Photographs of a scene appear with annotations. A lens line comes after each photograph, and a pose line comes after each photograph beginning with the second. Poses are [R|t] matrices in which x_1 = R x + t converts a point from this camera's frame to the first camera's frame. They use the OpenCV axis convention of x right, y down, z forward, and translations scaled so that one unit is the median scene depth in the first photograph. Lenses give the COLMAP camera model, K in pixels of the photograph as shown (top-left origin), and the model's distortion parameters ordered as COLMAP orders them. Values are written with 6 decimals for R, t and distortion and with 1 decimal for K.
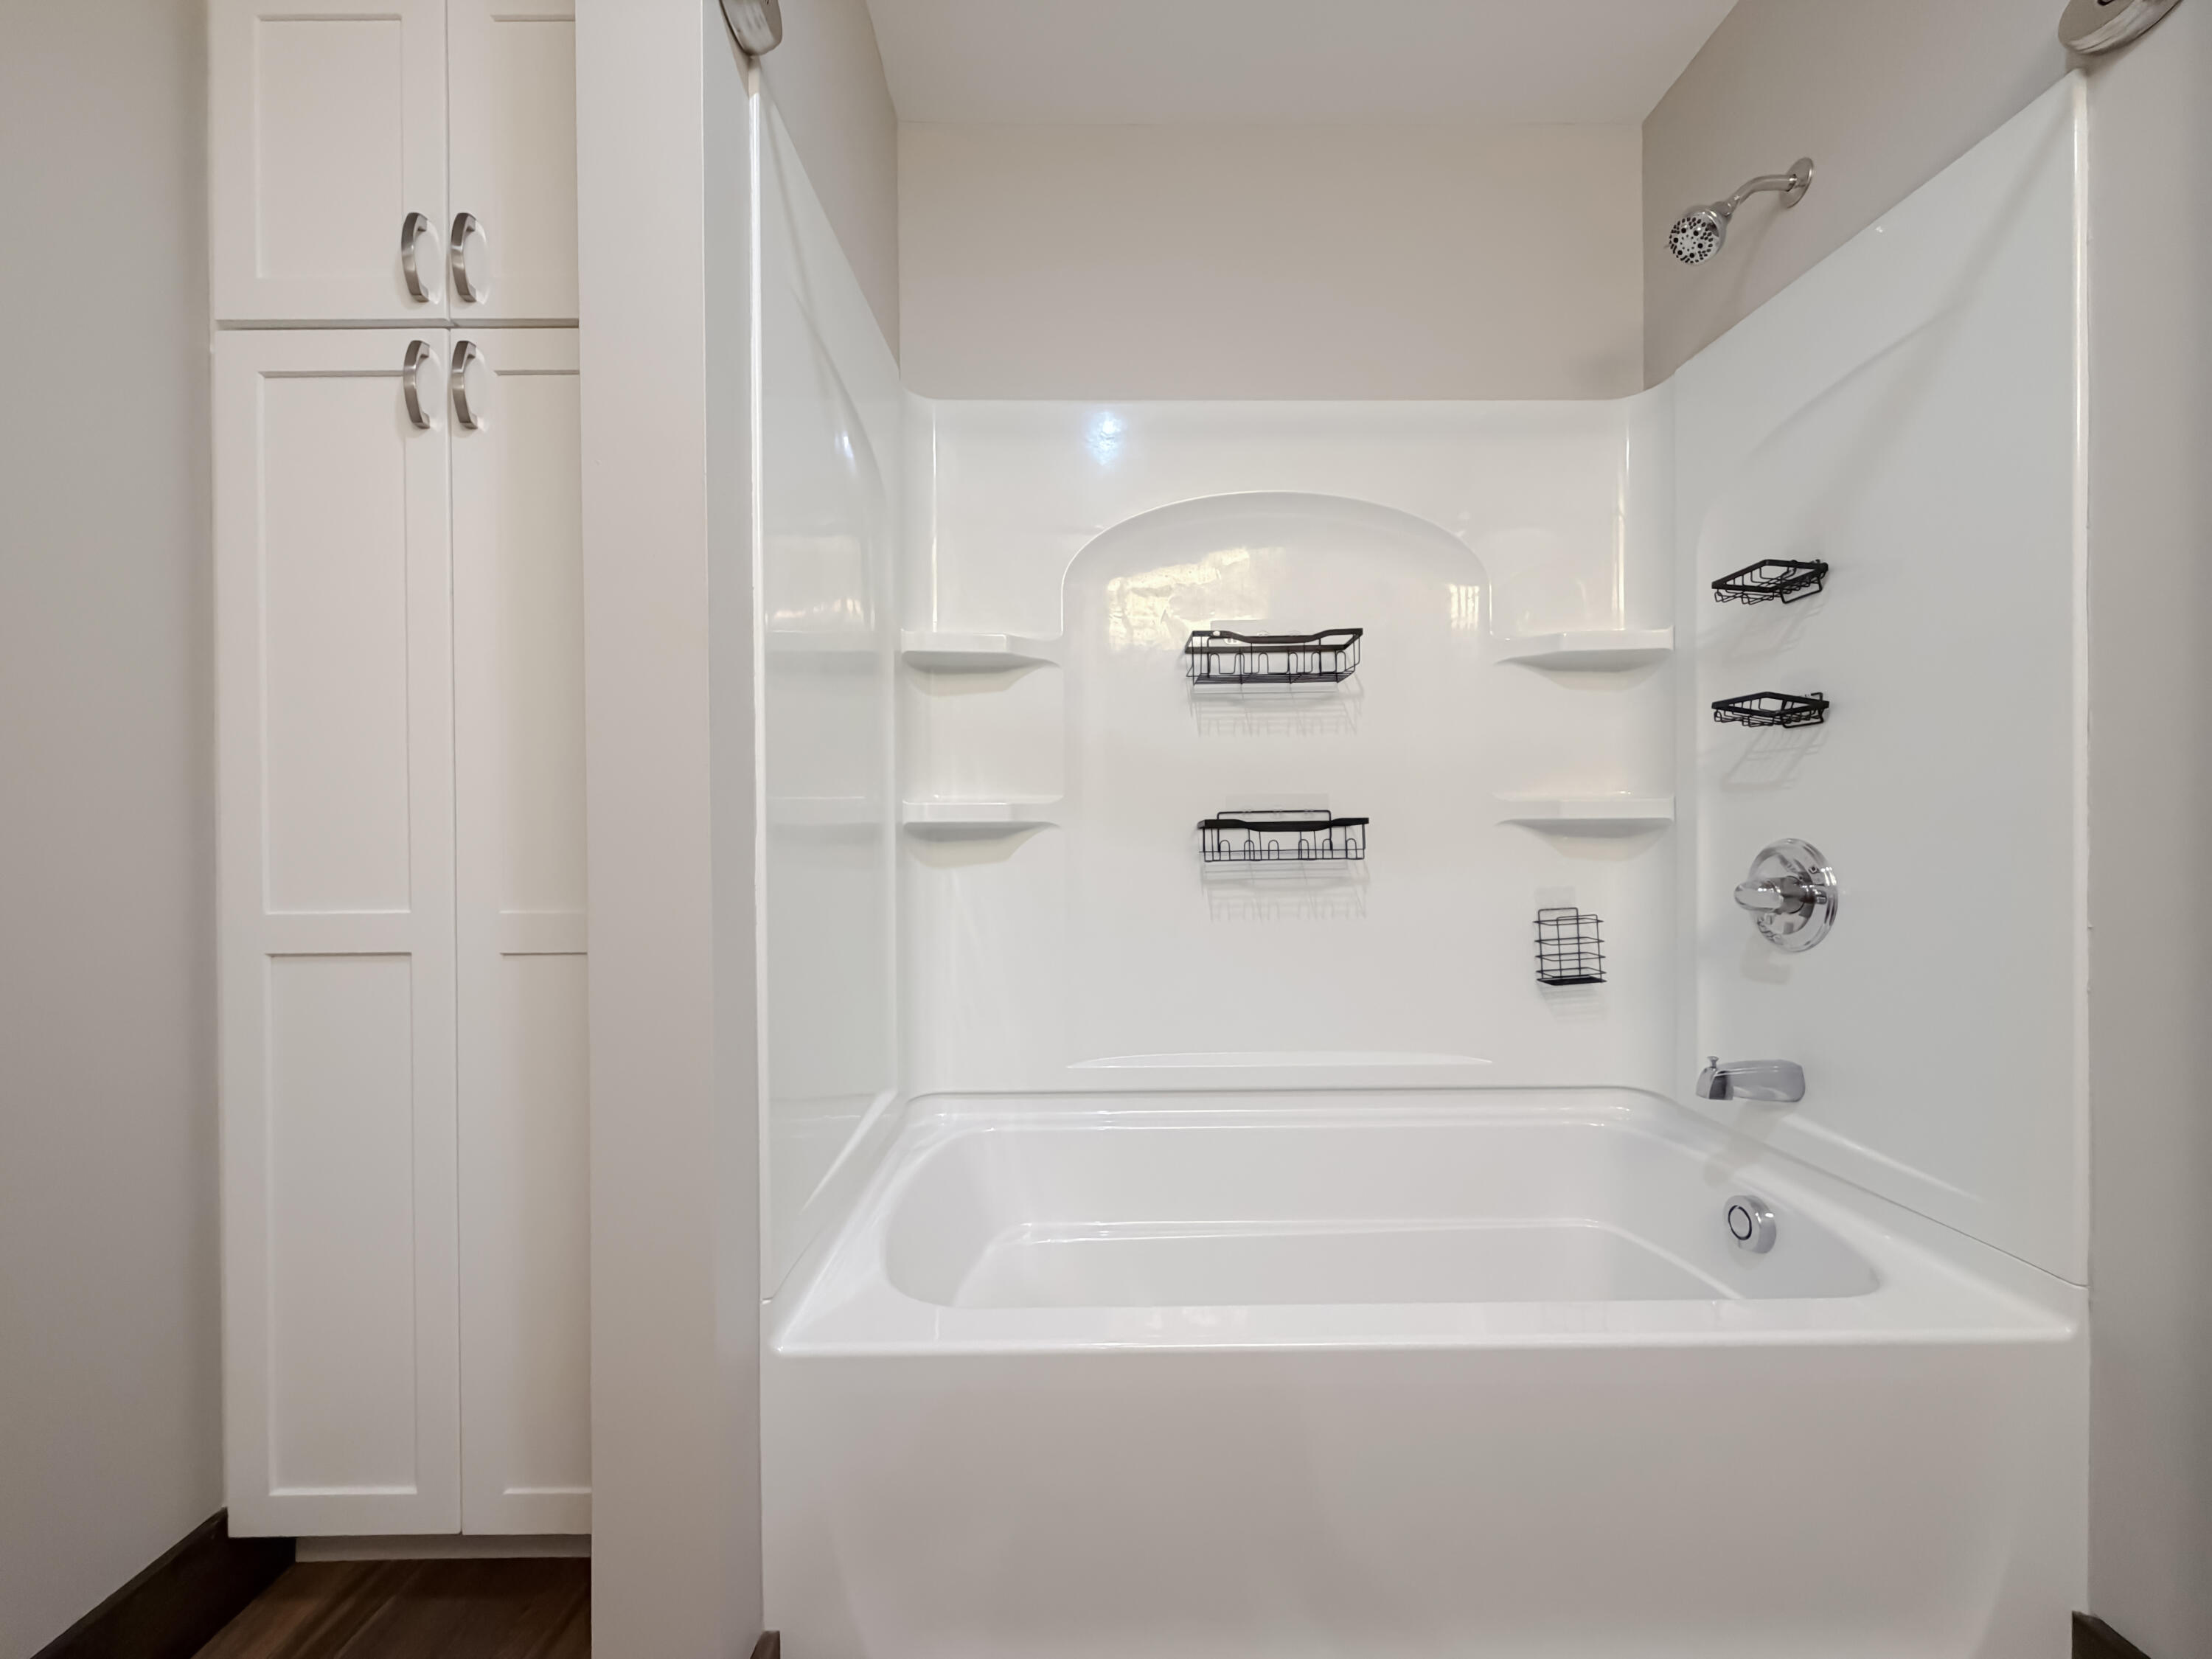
lens RADIAL K [[890.0, 0, 1108.6], [0, 890.0, 832.5], [0, 0, 1]] dist [0.000427, -0.000129]
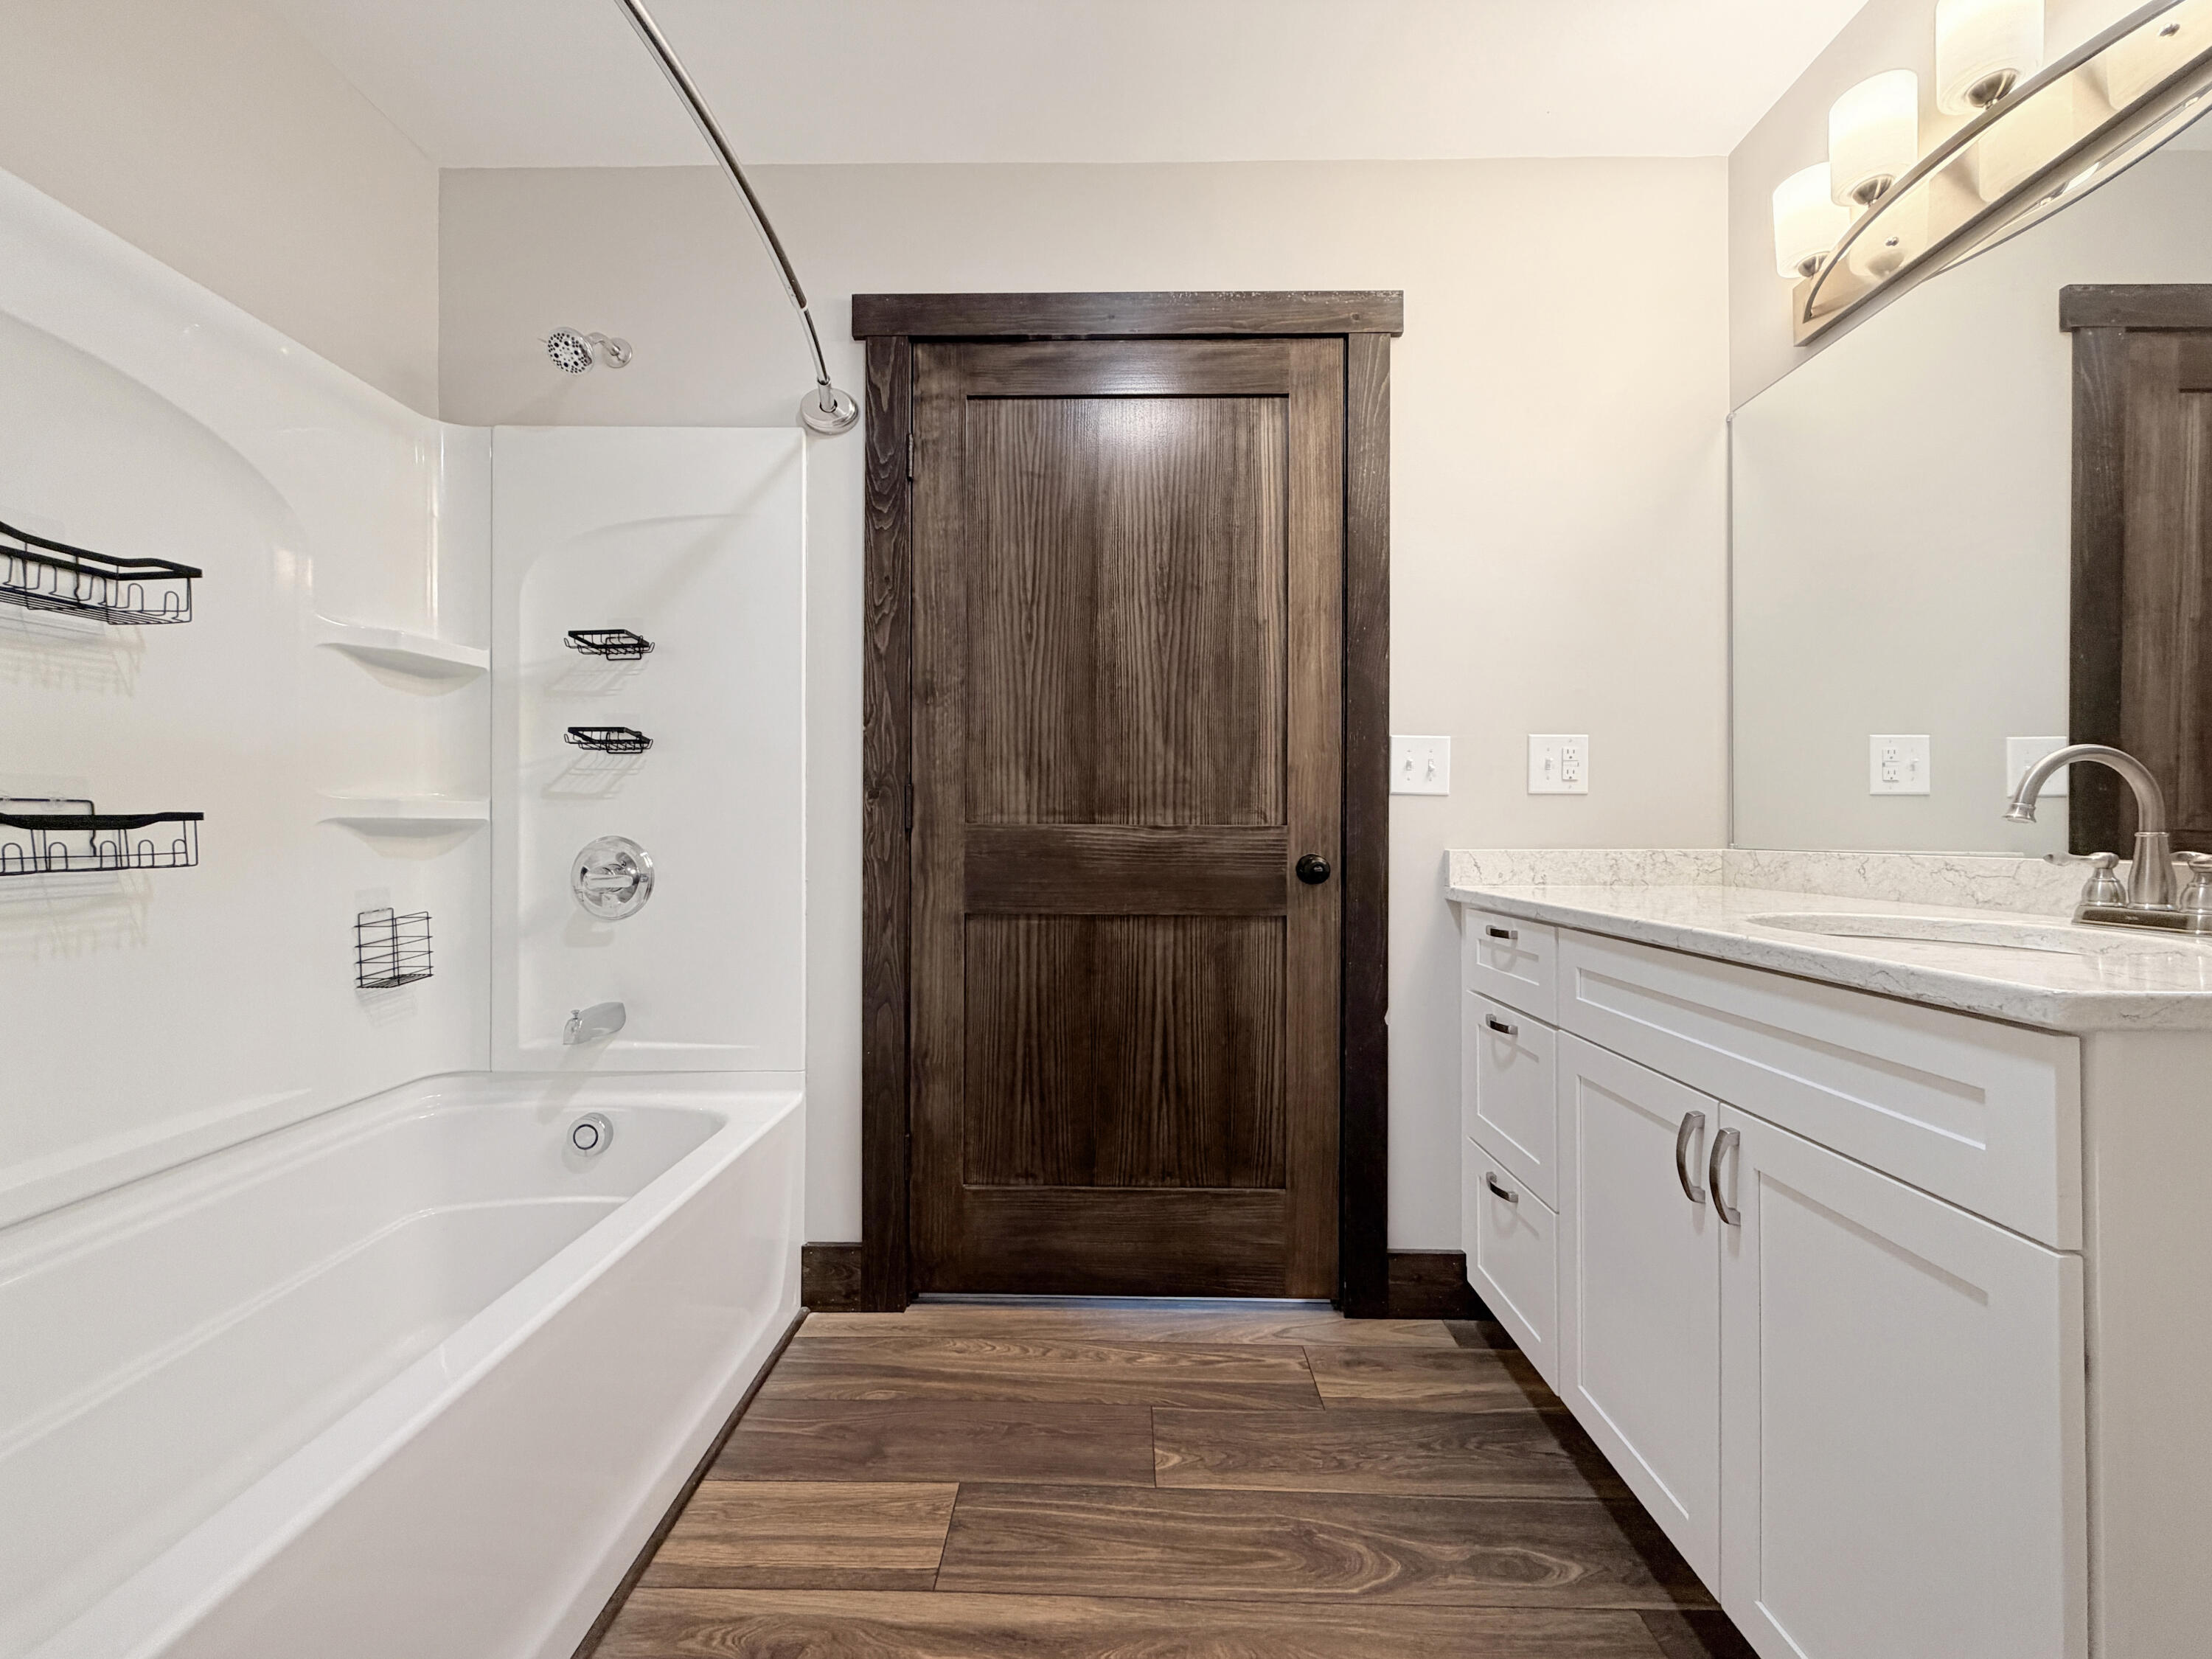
lens RADIAL K [[890.0, 0, 1108.6], [0, 890.0, 832.5], [0, 0, 1]] dist [0.000427, -0.000129]
pose [[0.022844, 0.002303, 0.999736, -0.472233], [0.005743, 0.999981, -0.002435, 0.007475], [-0.999723, 0.005797, 0.022831, 0.186386]]
